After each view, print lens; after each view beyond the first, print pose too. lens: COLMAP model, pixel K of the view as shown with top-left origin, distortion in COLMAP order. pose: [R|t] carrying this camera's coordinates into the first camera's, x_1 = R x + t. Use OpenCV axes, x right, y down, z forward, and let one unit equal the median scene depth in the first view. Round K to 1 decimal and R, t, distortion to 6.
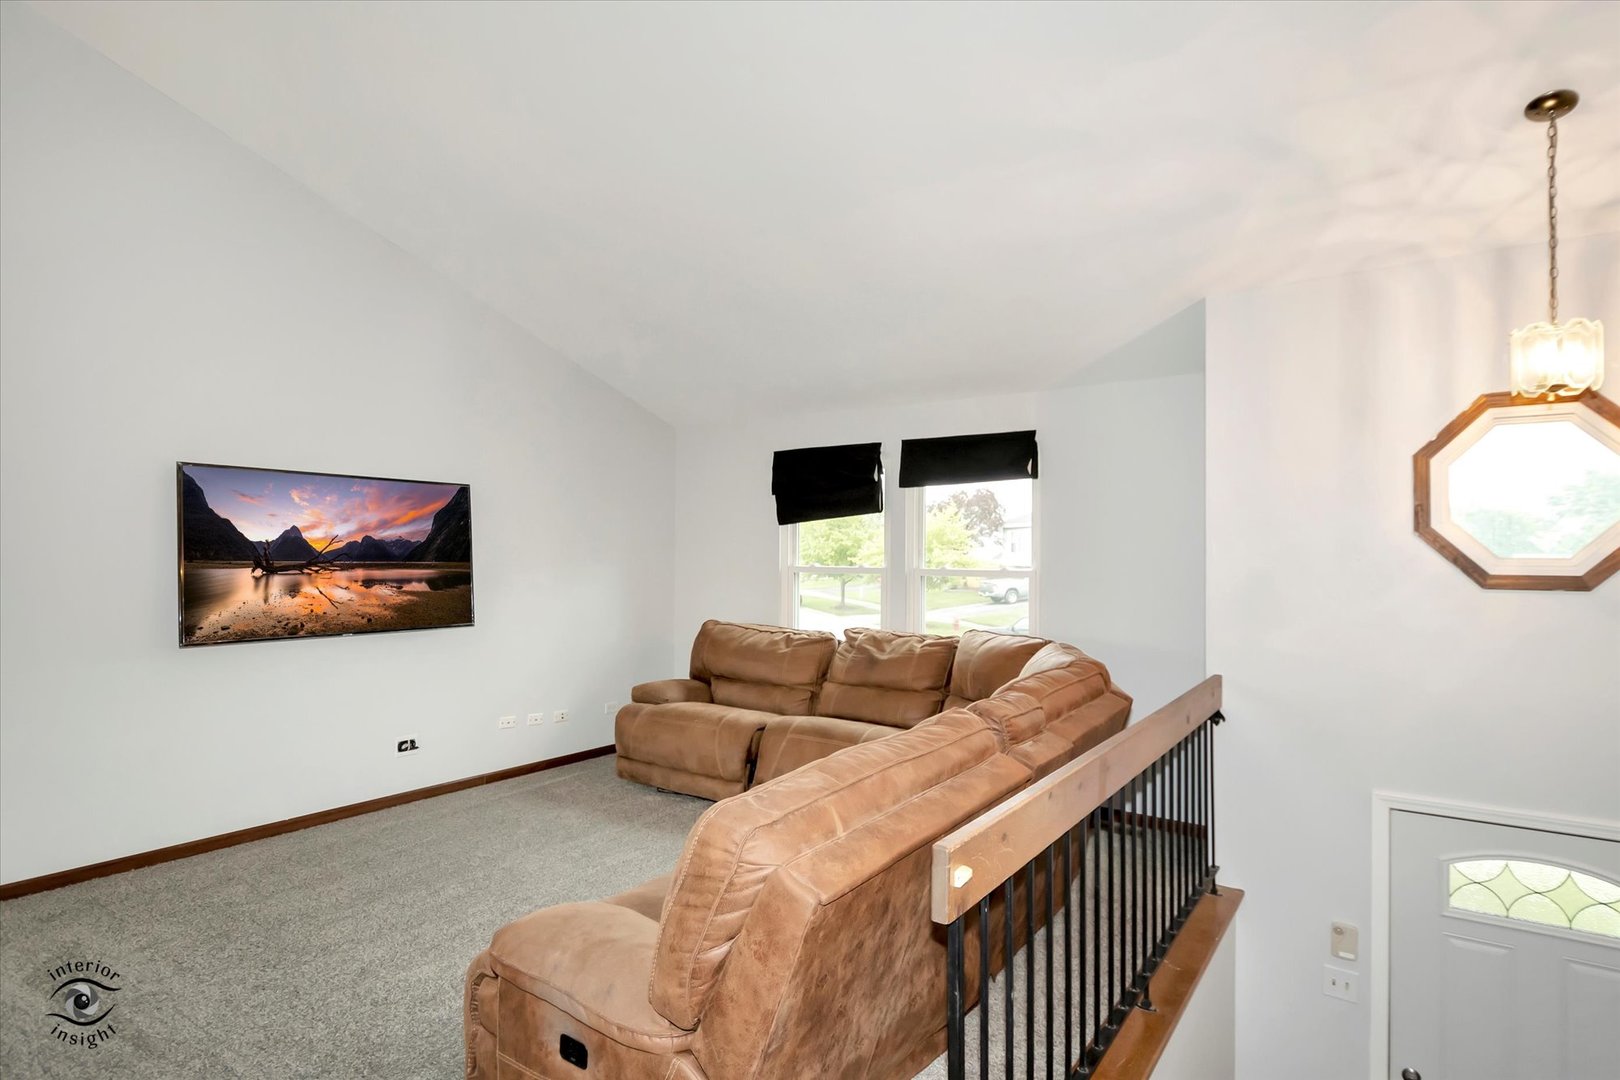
lens RADIAL K [[859.5, 0, 804.6], [0, 859.5, 551.0], [0, 0, 1]] dist [-0.000076, 0.000058]
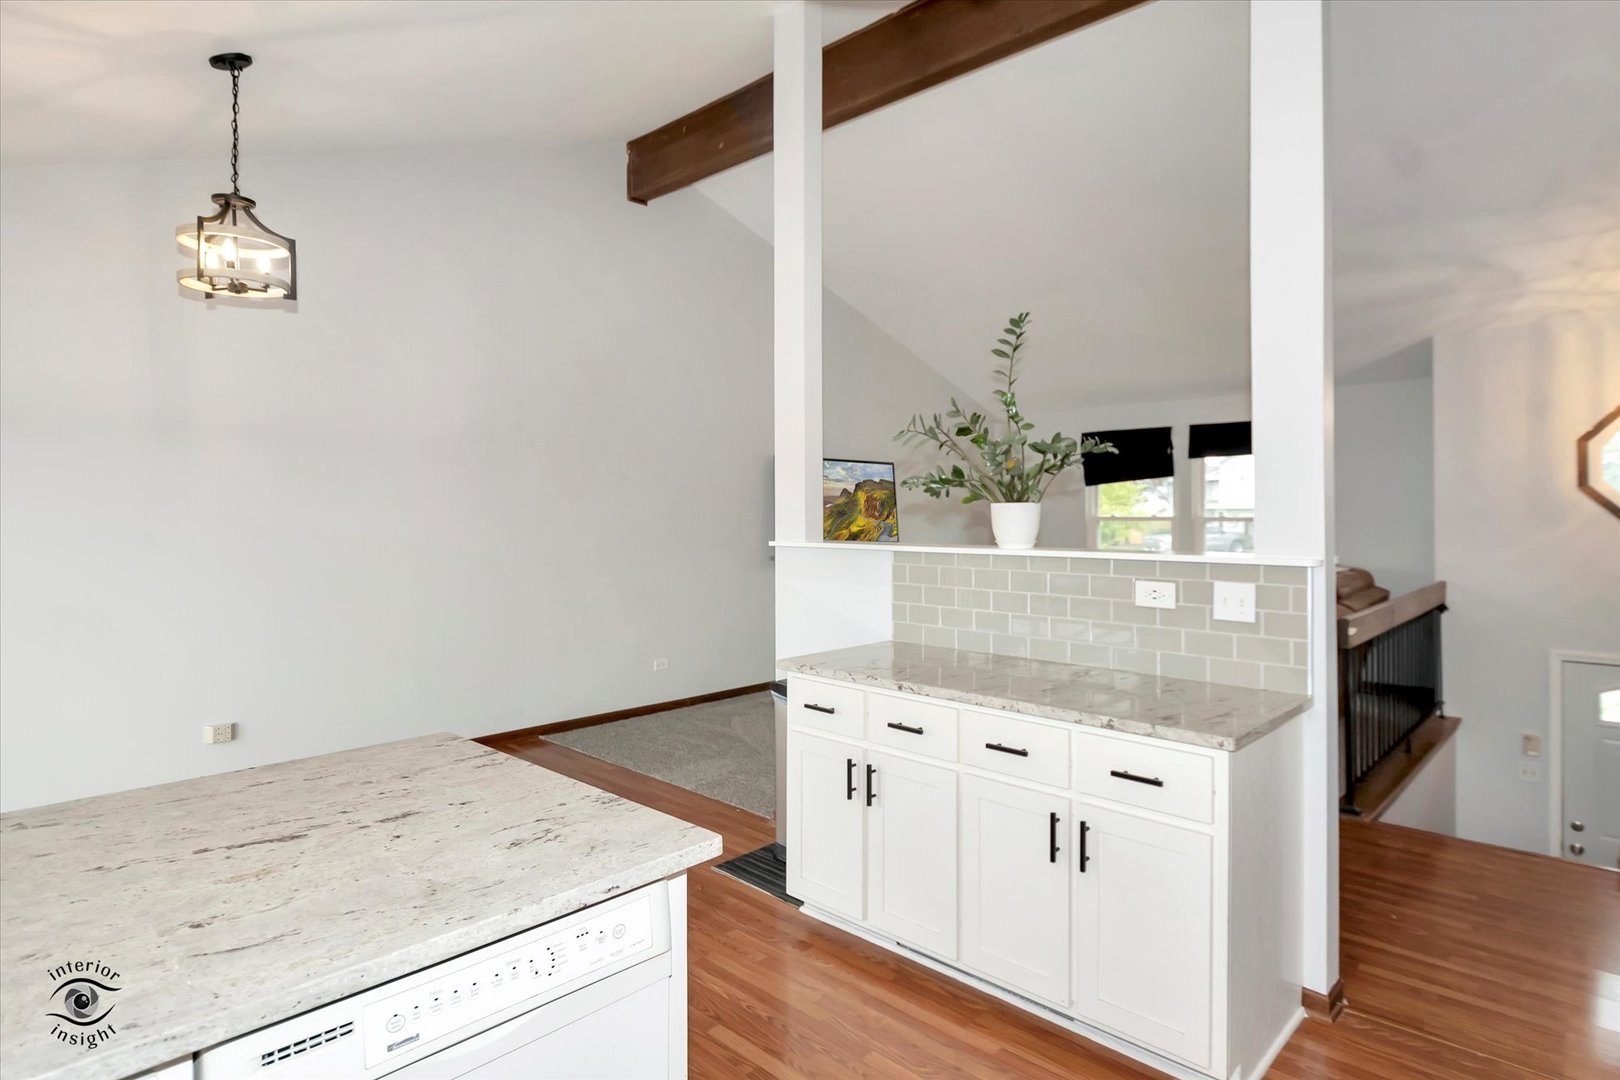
lens RADIAL K [[877.0, 0, 805.0], [0, 877.0, 515.1], [0, 0, 1]] dist [0.017757, -0.021292]
pose [[0.989203, -0.005990, -0.146427, -0.422557], [0.006789, 0.999965, 0.004957, 0.009991], [0.146392, -0.005898, 0.989209, -0.734818]]
